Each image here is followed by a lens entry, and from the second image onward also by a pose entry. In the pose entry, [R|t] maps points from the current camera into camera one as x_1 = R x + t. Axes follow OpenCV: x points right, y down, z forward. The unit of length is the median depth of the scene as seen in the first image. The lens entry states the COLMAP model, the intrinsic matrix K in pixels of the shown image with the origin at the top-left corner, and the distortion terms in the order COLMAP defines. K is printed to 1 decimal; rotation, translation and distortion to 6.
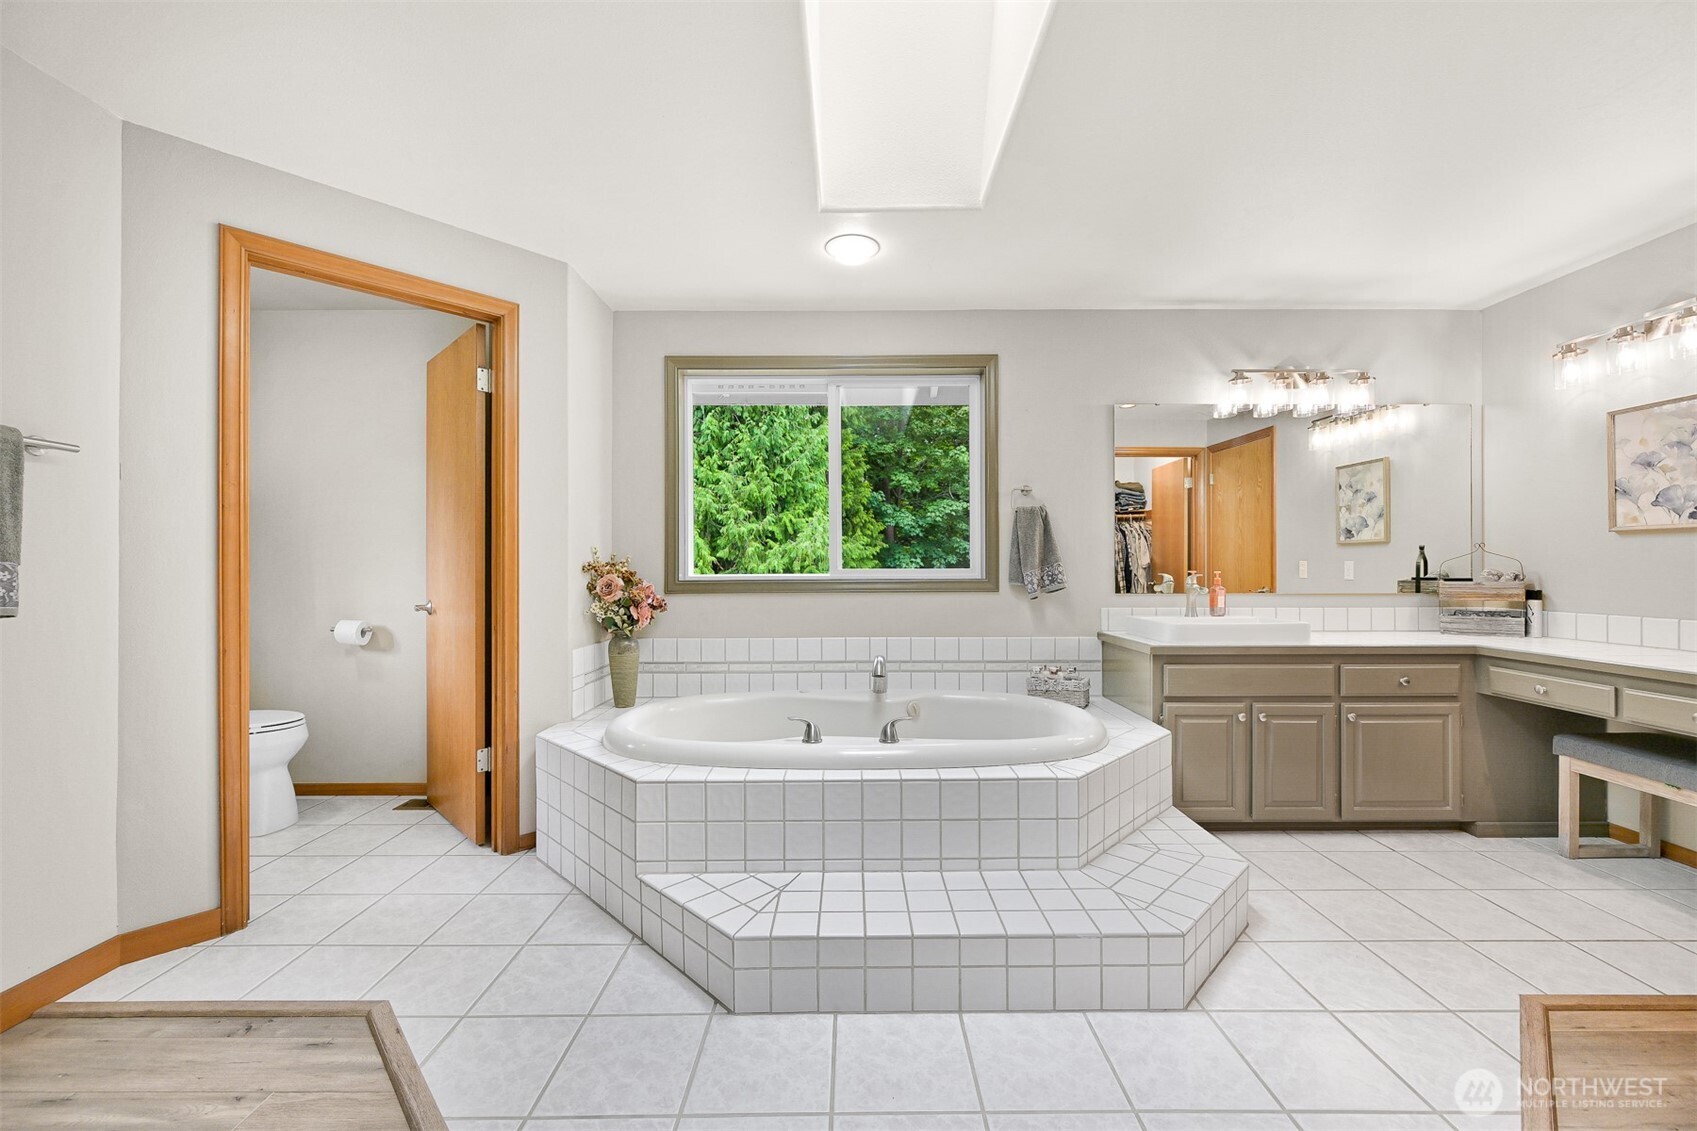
lens RADIAL K [[668.6, 0, 852.2], [0, 668.6, 567.4], [0, 0, 1]] dist [-0.001015, -0.000039]
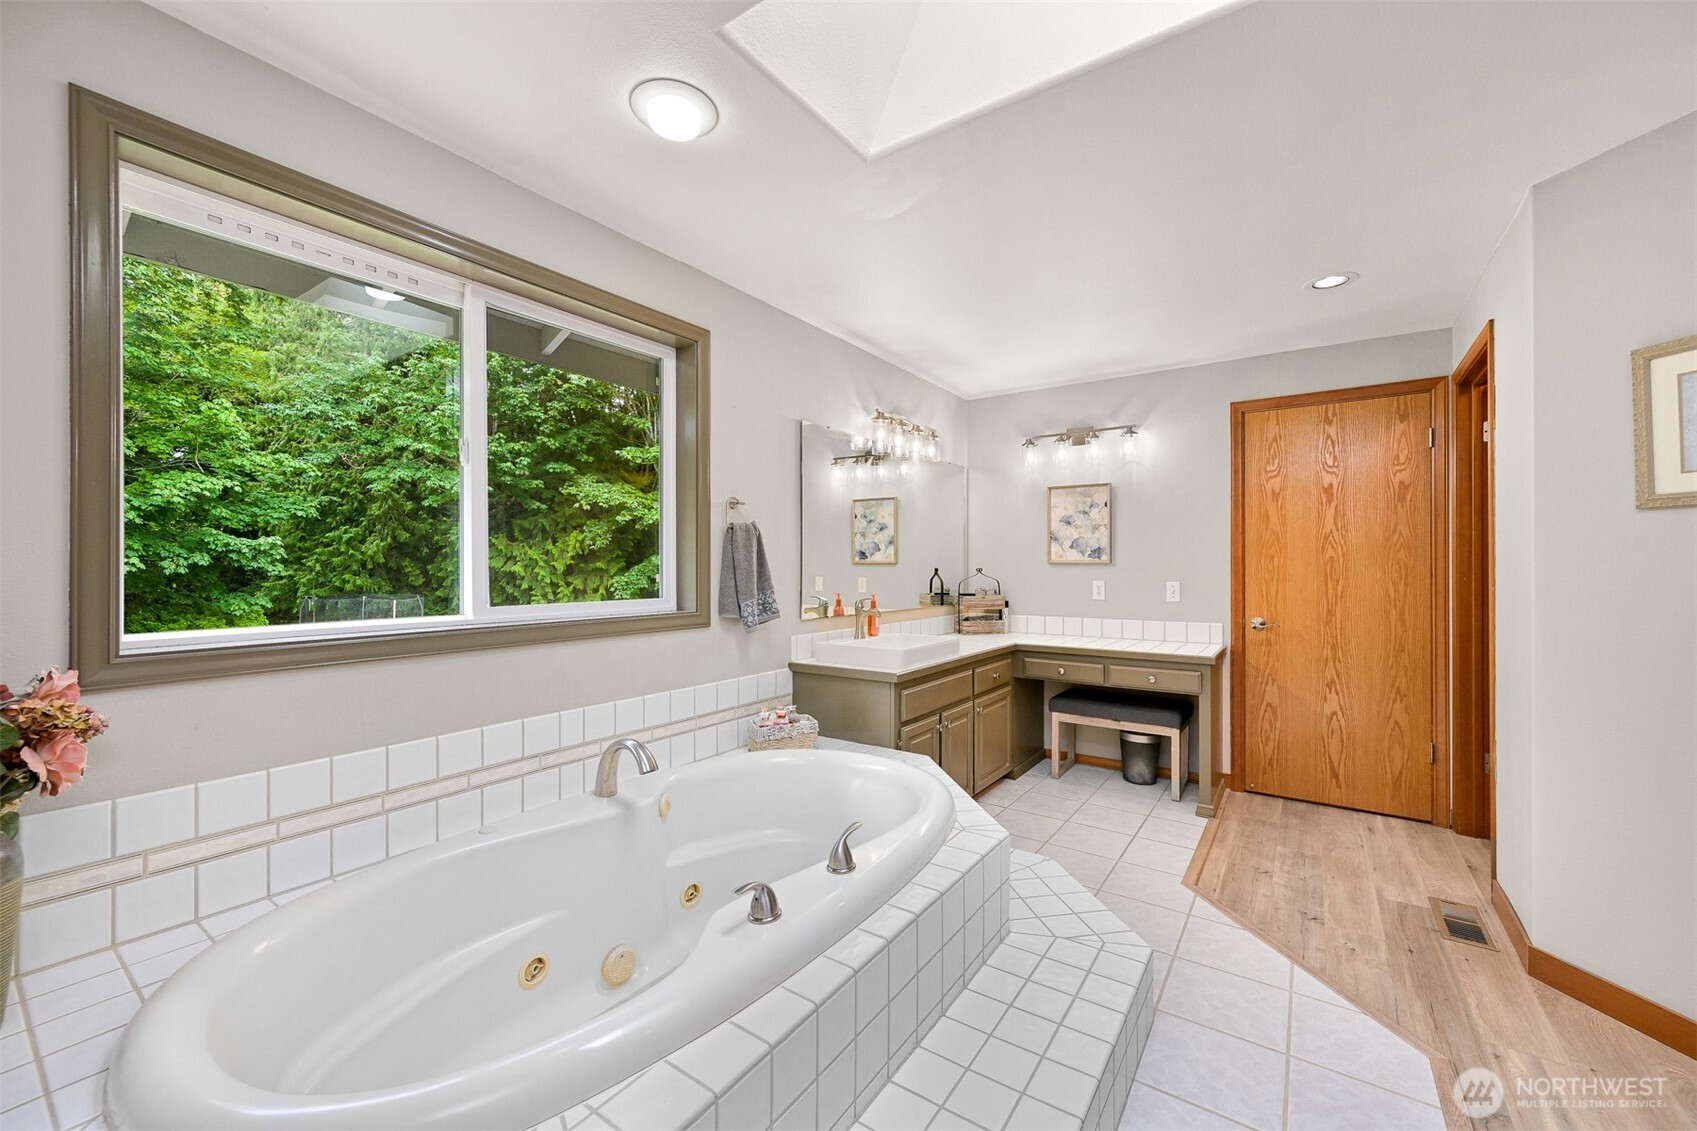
lens RADIAL K [[668.6, 0, 862.5], [0, 668.6, 563.8], [0, 0, 1]] dist [-0.001015, -0.000039]
pose [[0.561819, 0.006923, 0.827231, -0.340329], [-0.001625, 0.999972, -0.007265, -0.033191], [-0.827259, 0.002738, 0.561815, 0.398491]]
